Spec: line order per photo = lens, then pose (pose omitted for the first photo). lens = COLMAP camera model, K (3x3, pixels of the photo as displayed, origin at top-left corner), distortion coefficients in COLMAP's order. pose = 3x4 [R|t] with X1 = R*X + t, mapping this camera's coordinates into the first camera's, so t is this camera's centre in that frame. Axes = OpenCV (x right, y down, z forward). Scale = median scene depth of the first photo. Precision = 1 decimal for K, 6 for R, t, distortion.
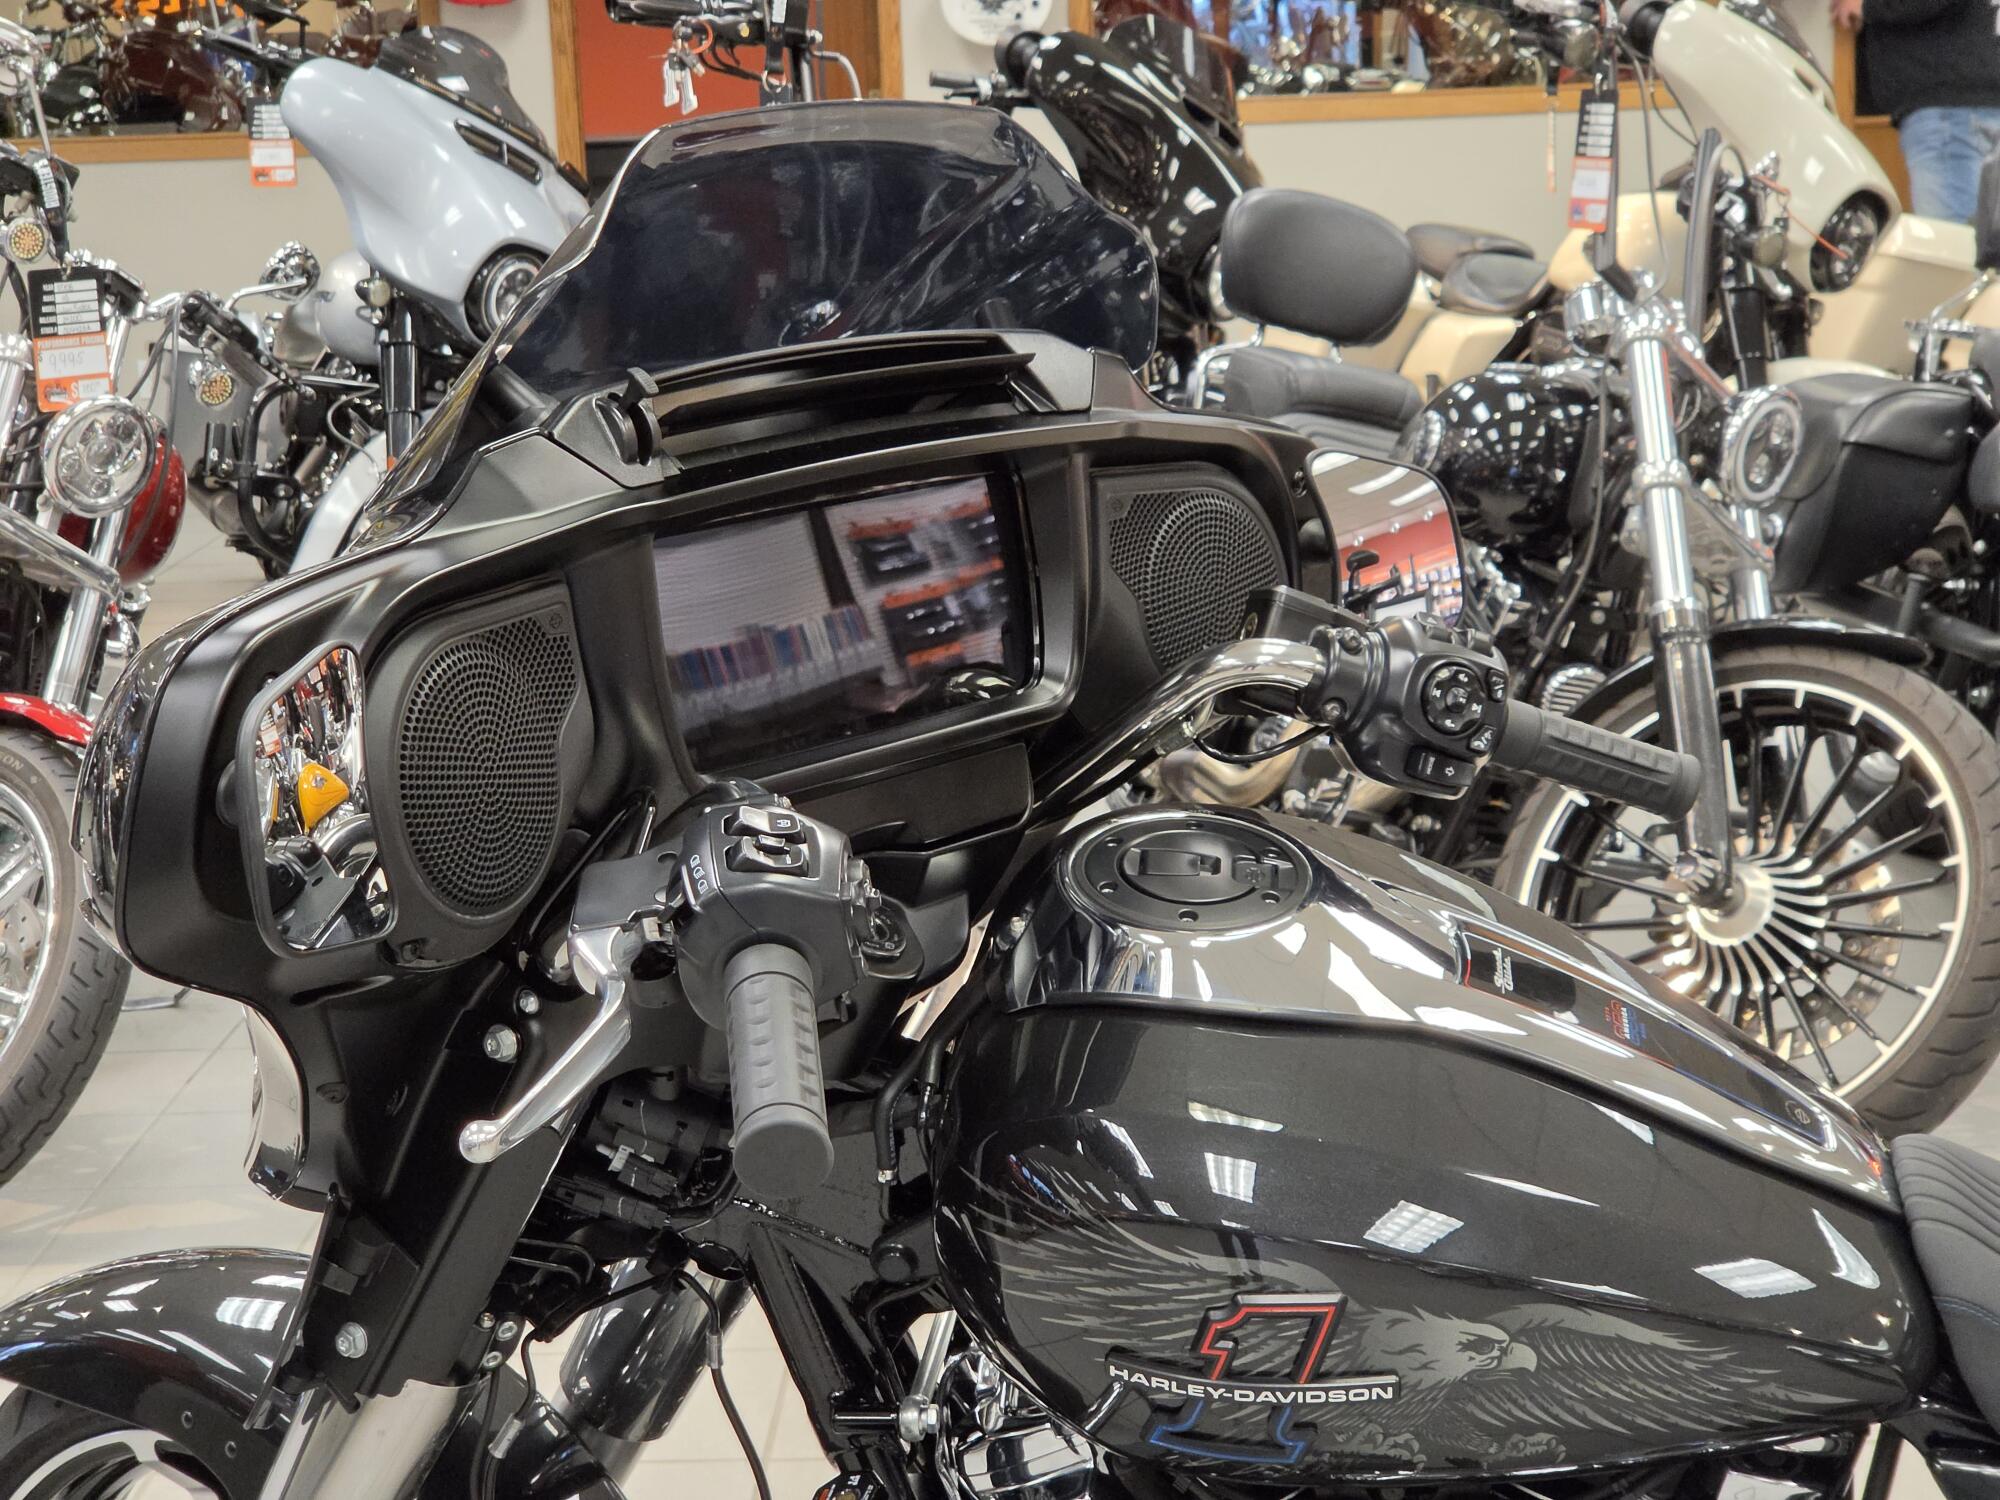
lens RADIAL K [[3910.0, 0, 1004.4], [0, 3910.0, 669.1], [0, 0, 1]] dist [-0.384471, 5.825300]
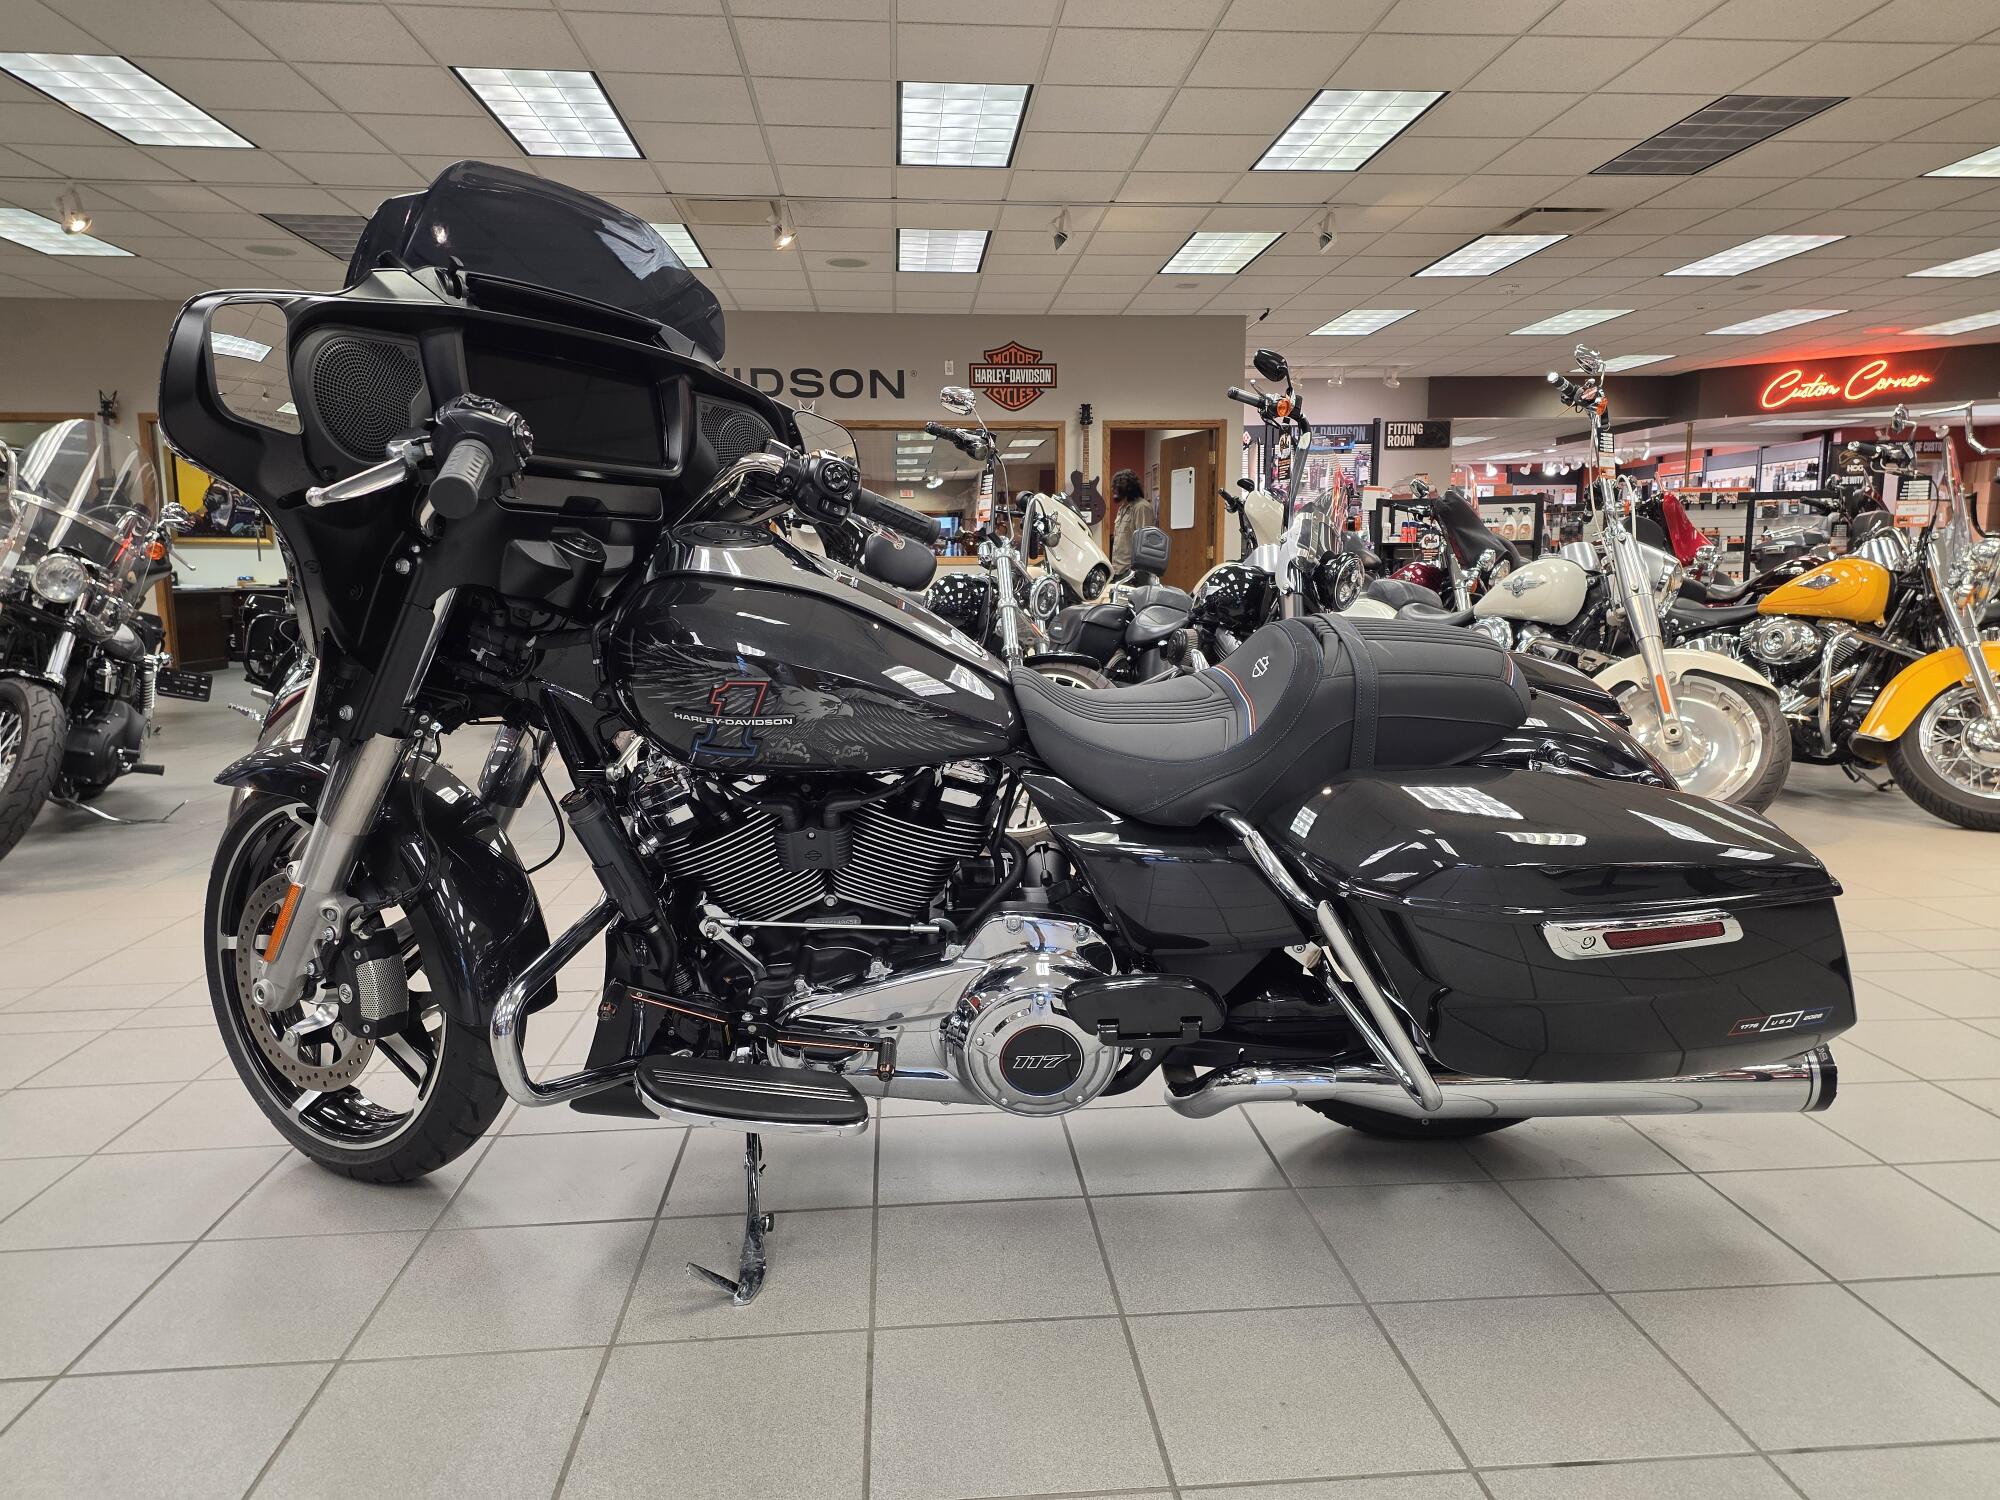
lens RADIAL K [[1338.3, 0, 1033.0], [0, 1338.3, 733.3], [0, 0, 1]] dist [0.074061, -0.062402]
pose [[0.990497, 0.010812, 0.137108, 0.125870], [-0.001503, 0.997696, -0.067822, 0.234612], [-0.137526, 0.066971, 0.988232, 0.138778]]
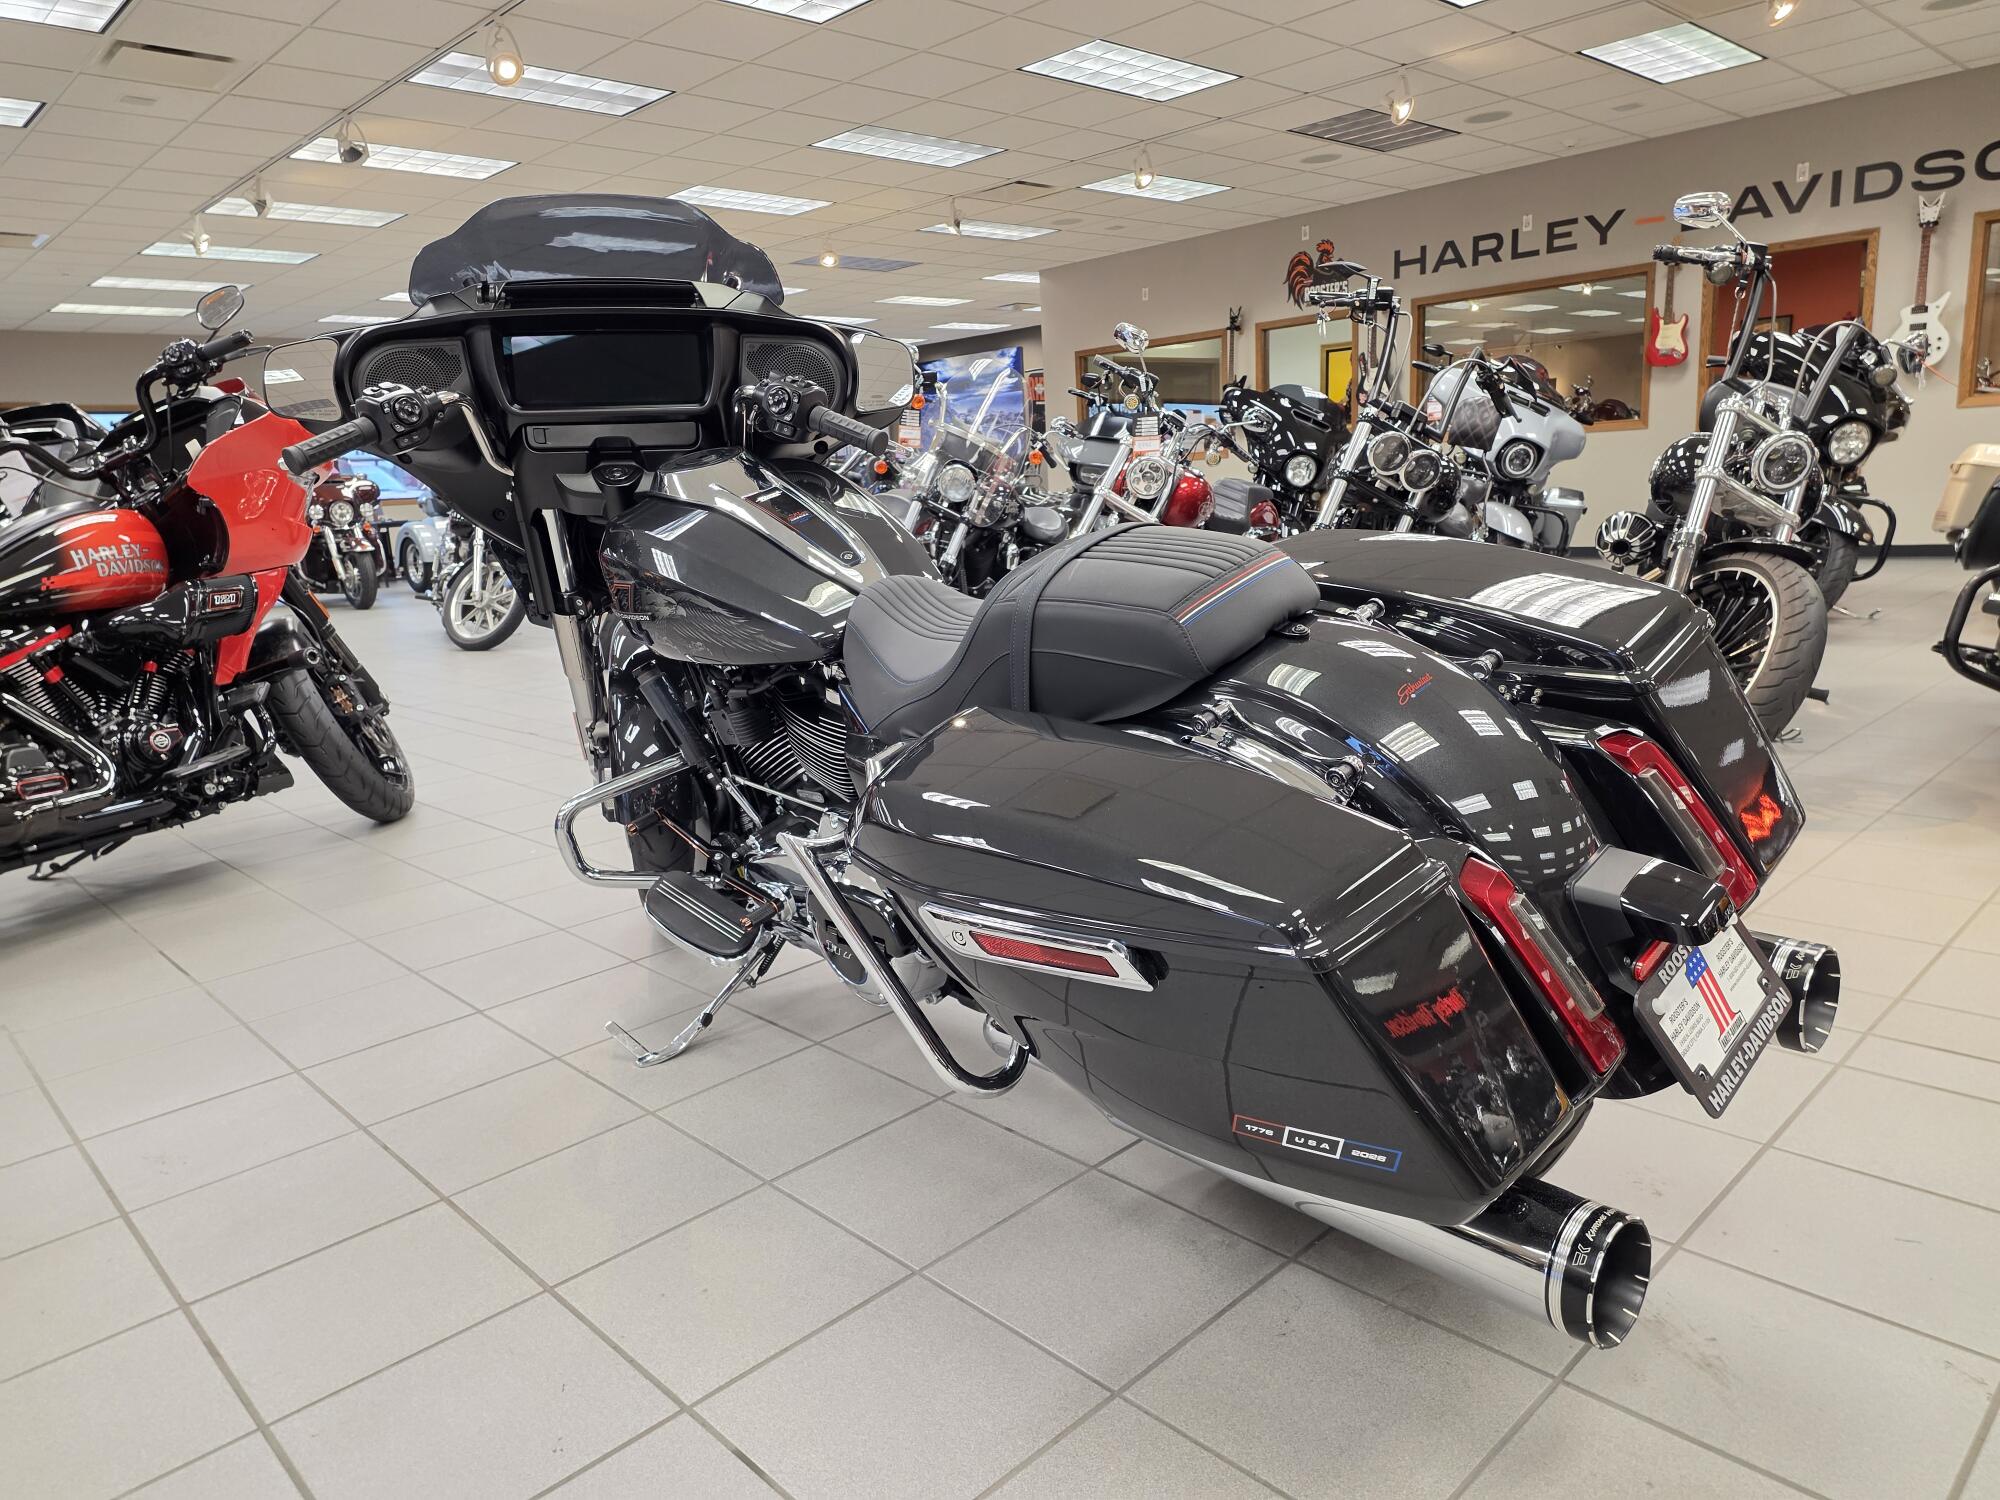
lens RADIAL K [[1329.7, 0, 998.9], [0, 1329.7, 755.1], [0, 0, 1]] dist [0.051487, -0.031209]
pose [[0.717181, 0.137210, -0.683245, 0.939971], [-0.097786, 0.990539, 0.096278, 0.154975], [0.689992, -0.002237, 0.723814, 0.413884]]
